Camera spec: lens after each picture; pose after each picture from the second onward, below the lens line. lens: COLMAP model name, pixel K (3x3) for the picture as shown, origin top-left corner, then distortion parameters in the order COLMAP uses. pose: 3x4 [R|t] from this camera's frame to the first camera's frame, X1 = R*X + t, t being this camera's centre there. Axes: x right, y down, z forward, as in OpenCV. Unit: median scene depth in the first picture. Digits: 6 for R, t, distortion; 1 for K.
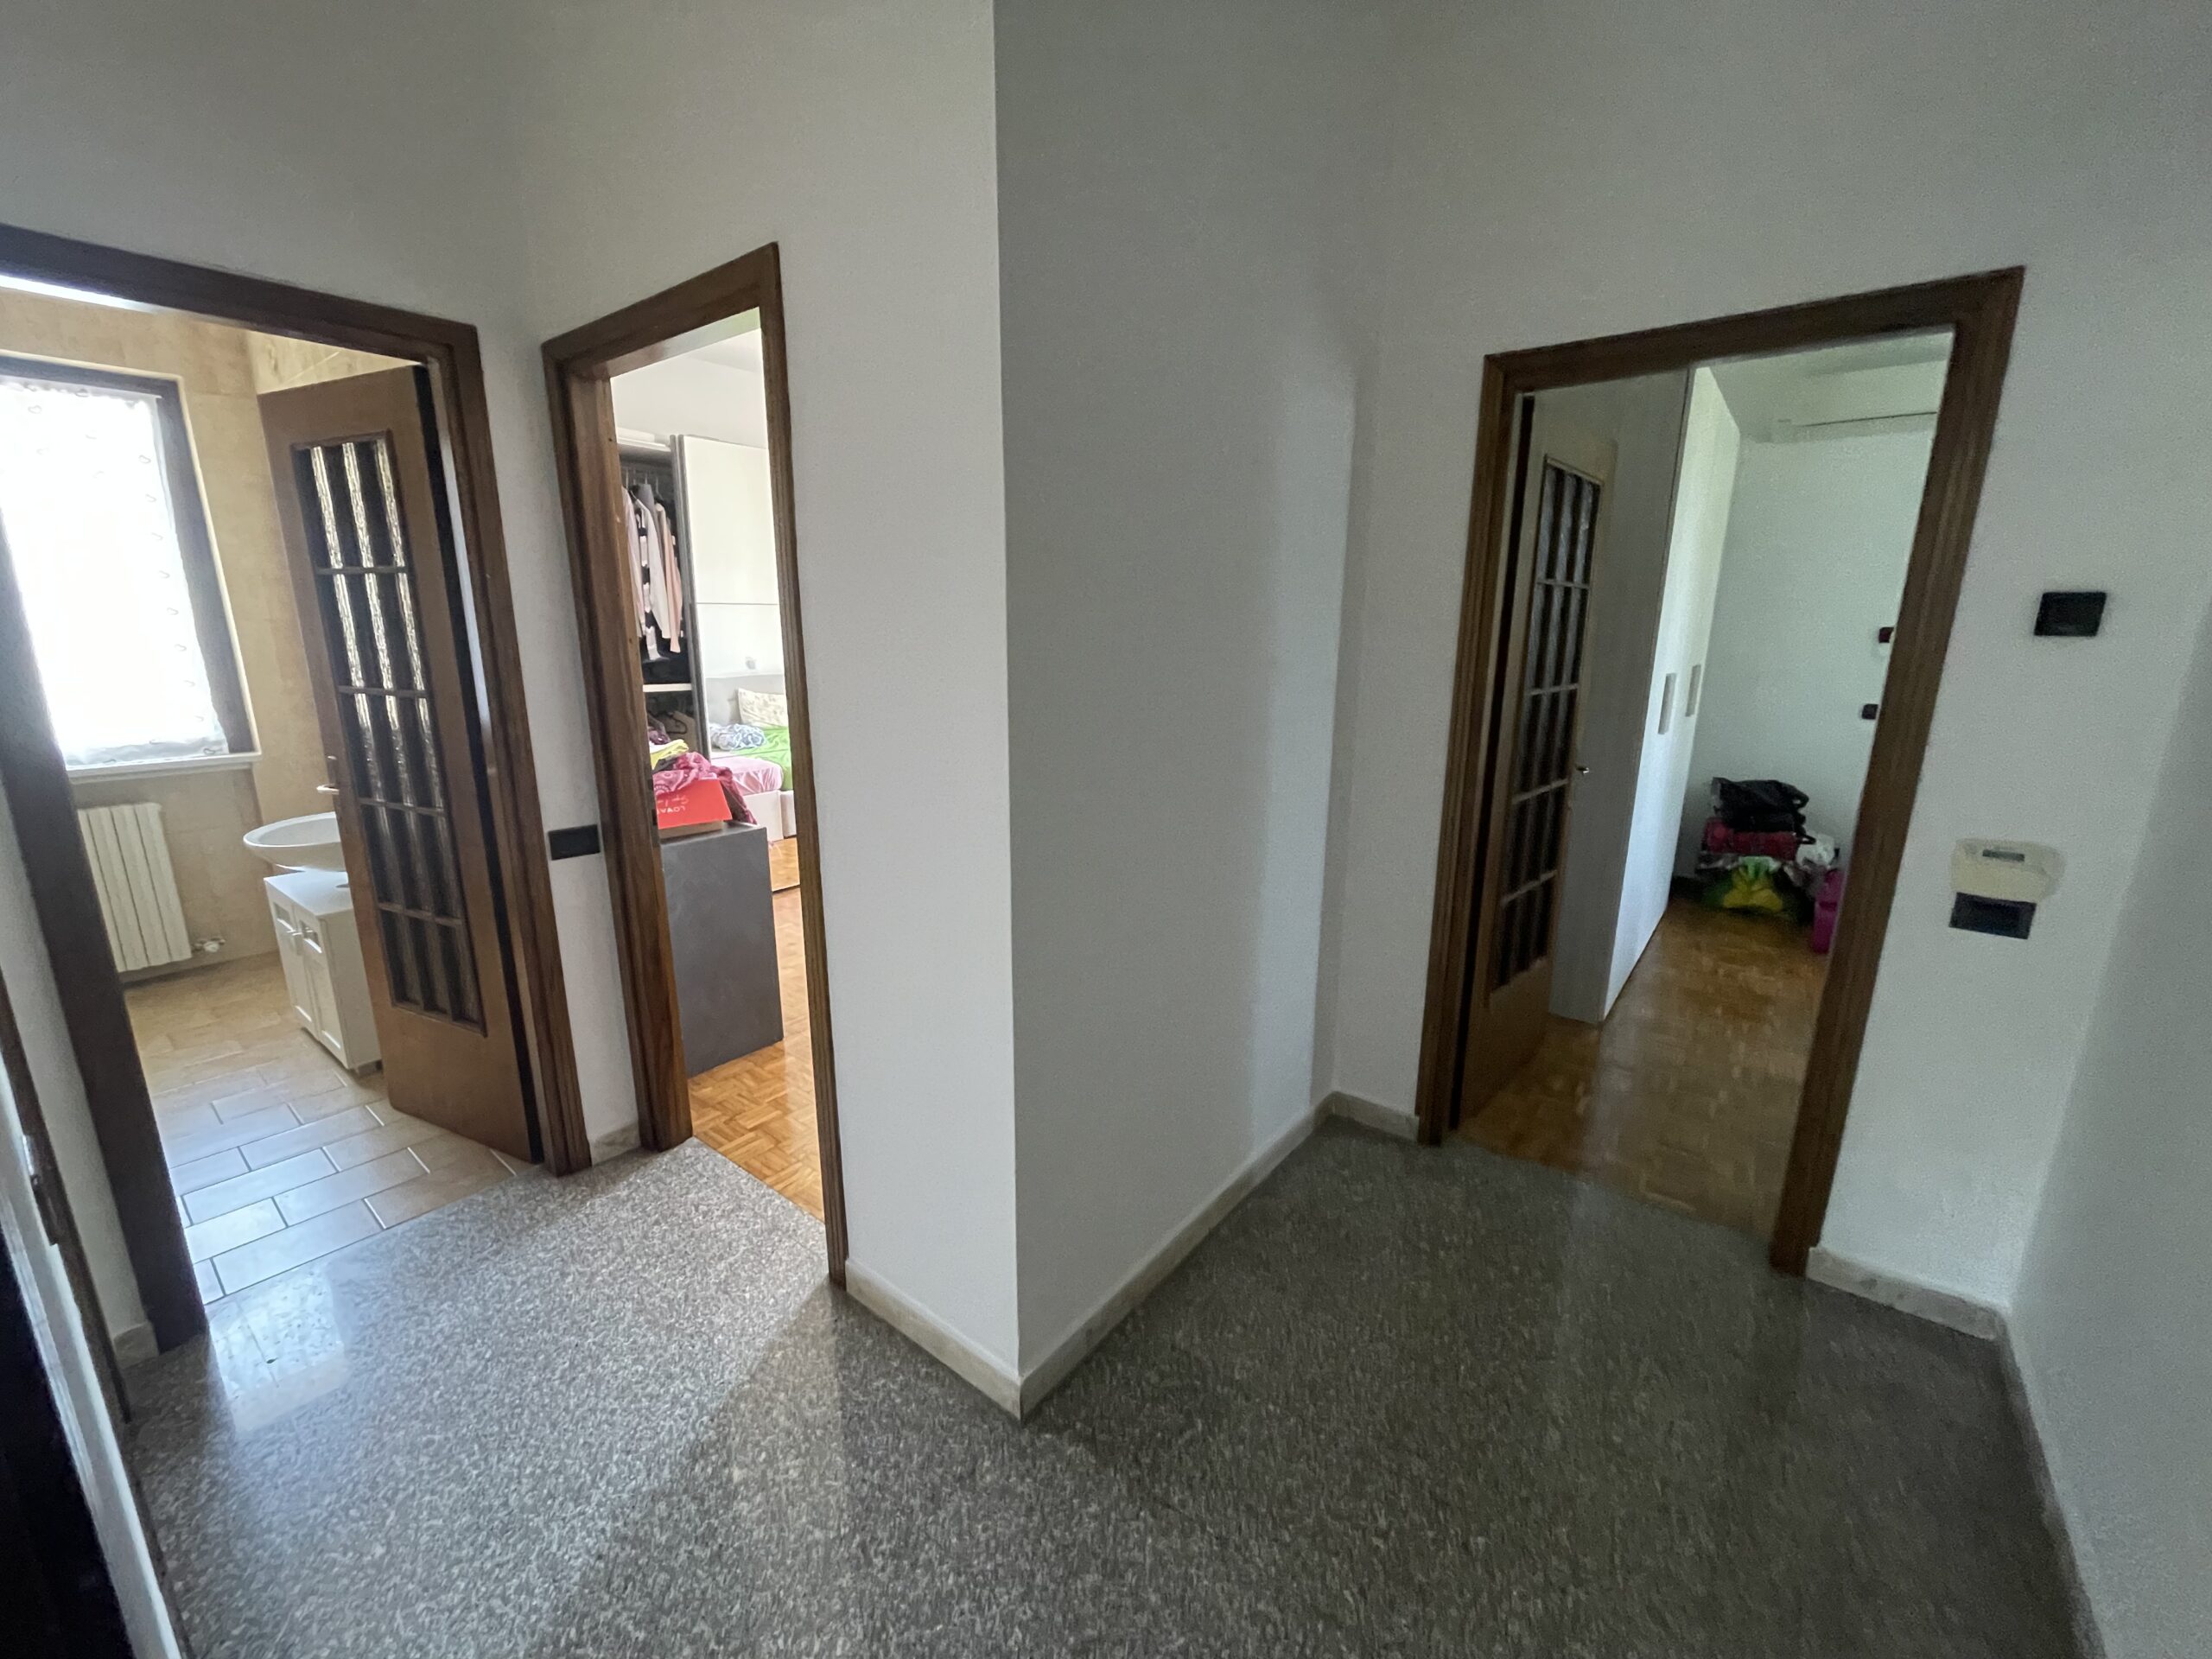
lens RADIAL K [[894.9, 0, 1101.1], [0, 894.9, 828.1], [0, 0, 1]] dist [-0.003547, -0.000212]
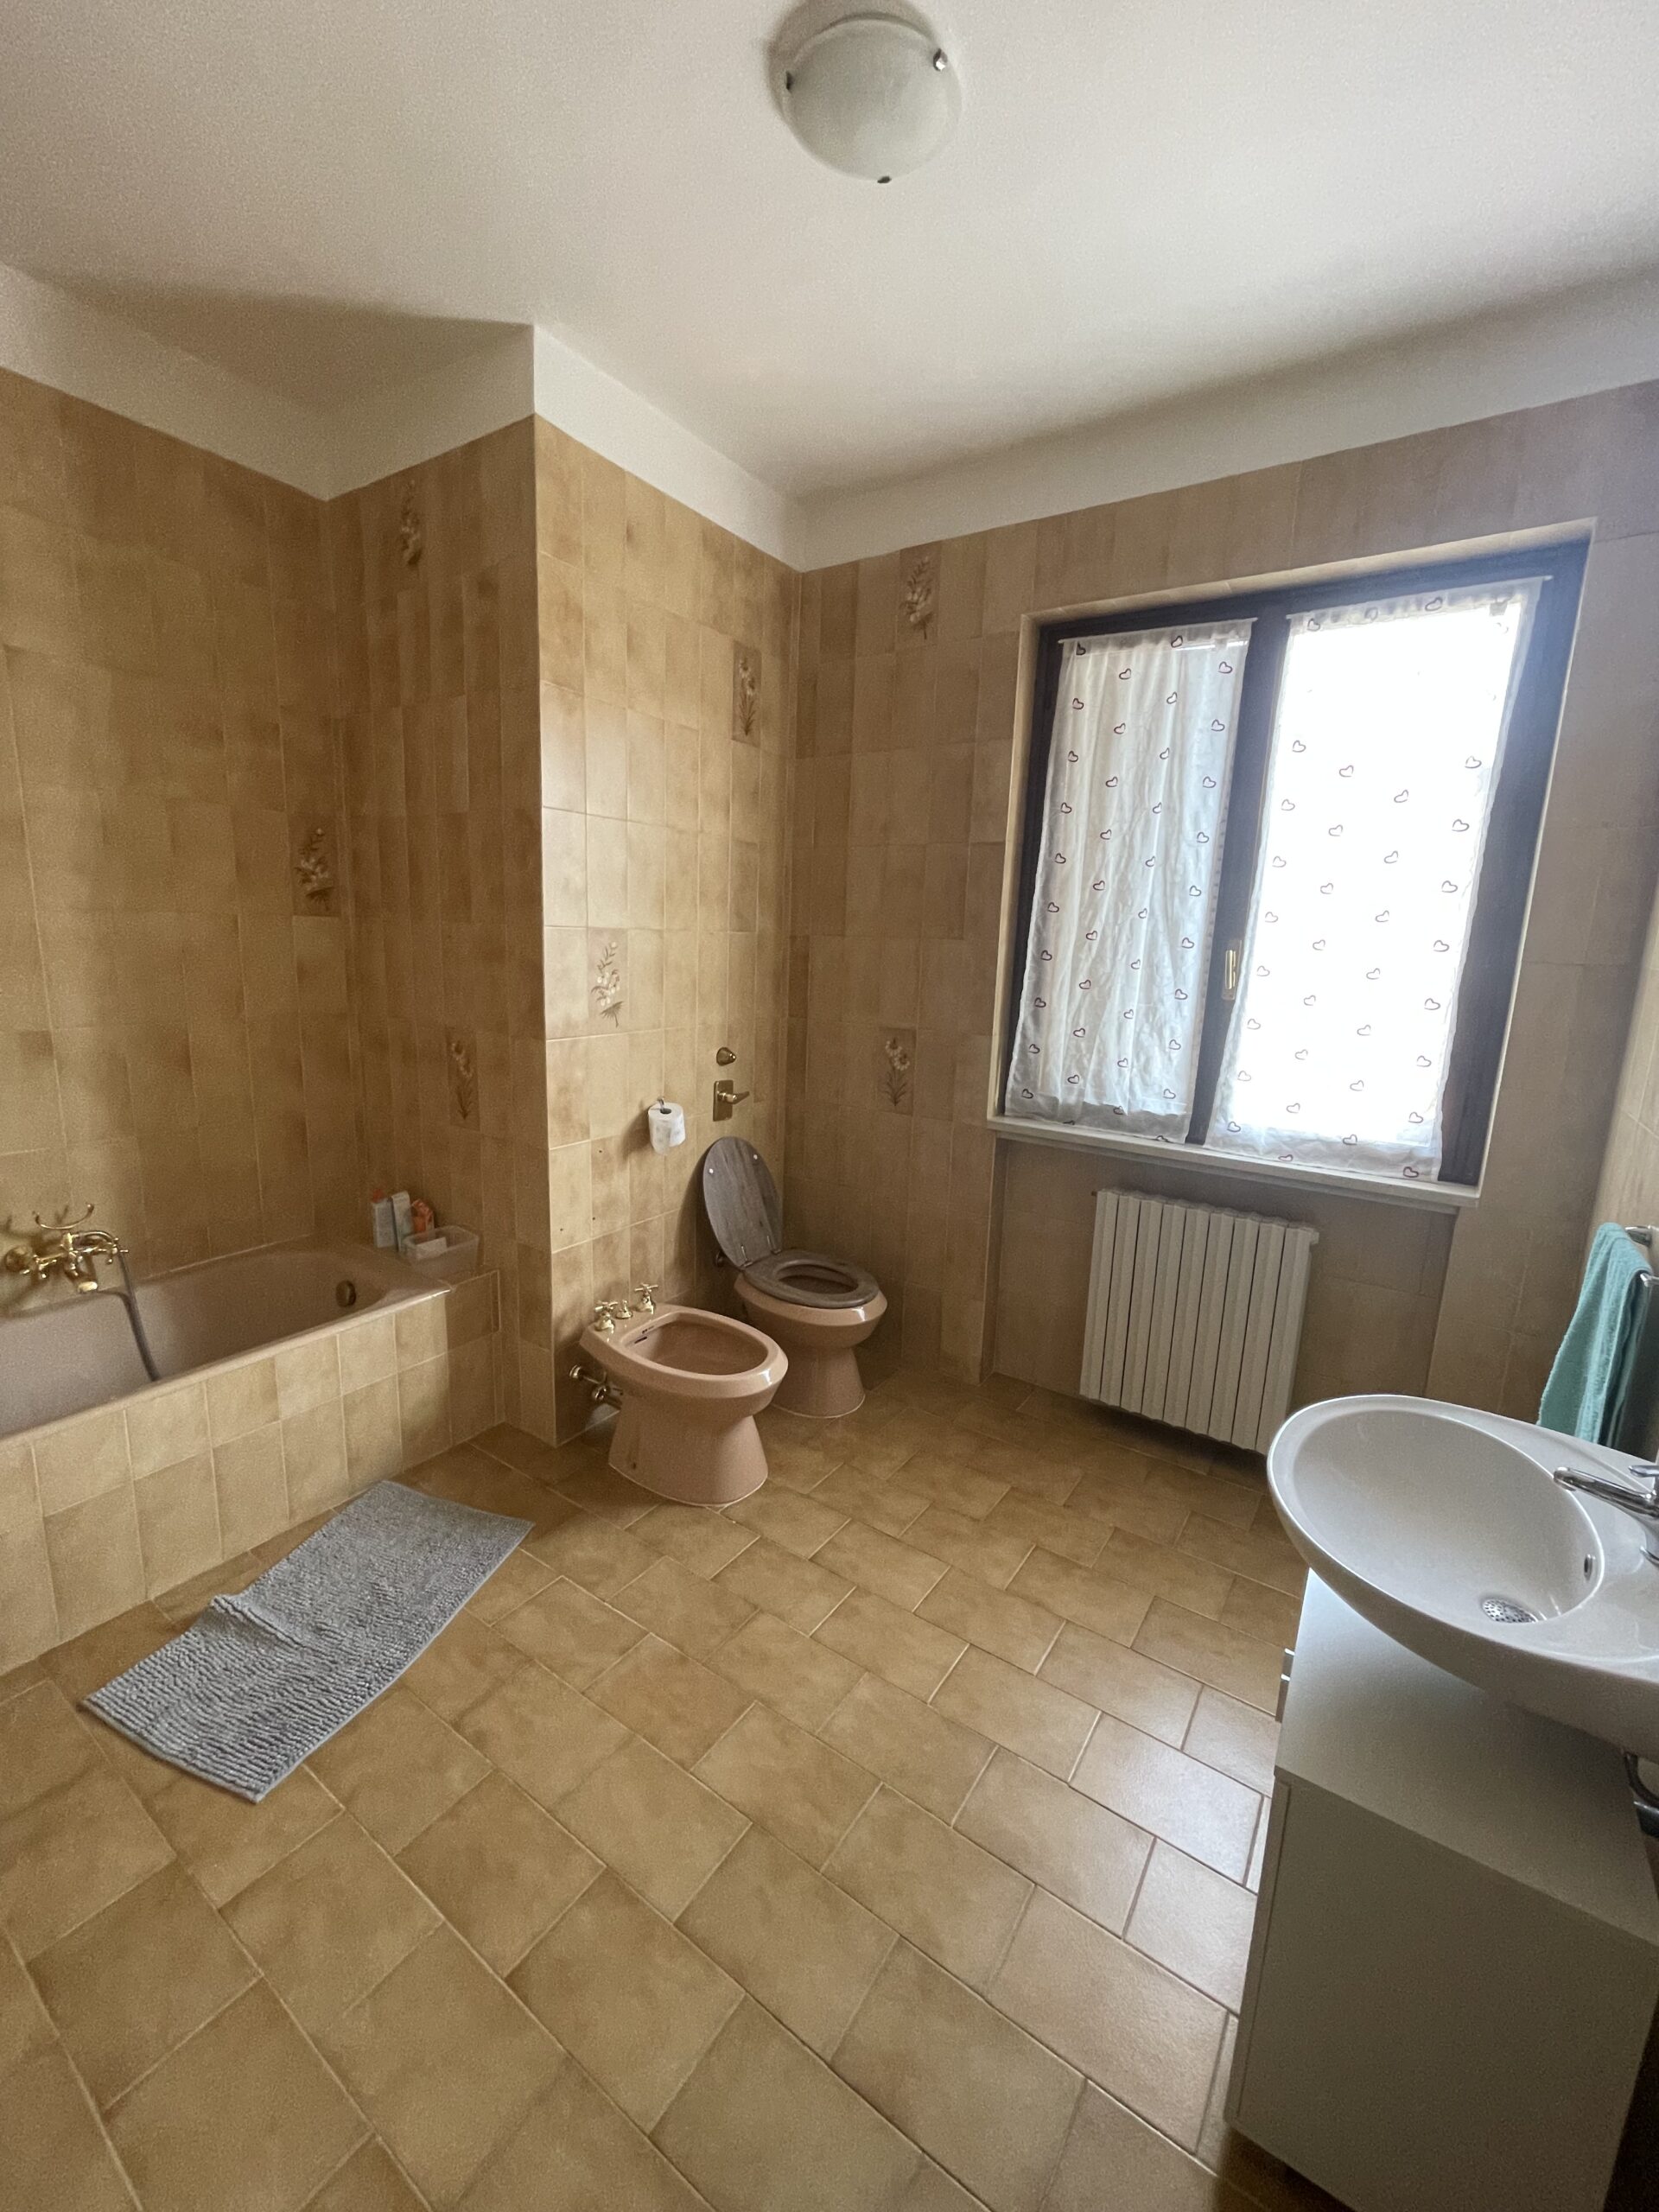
lens RADIAL K [[894.9, 0, 826.2], [0, 894.9, 1094.7], [0, 0, 1]] dist [-0.003547, -0.000212]
pose [[0.057269, 0.174155, -0.983052, -0.414251], [-0.250913, 0.955573, 0.154670, -0.131991], [0.966314, 0.237803, 0.098422, 0.526780]]
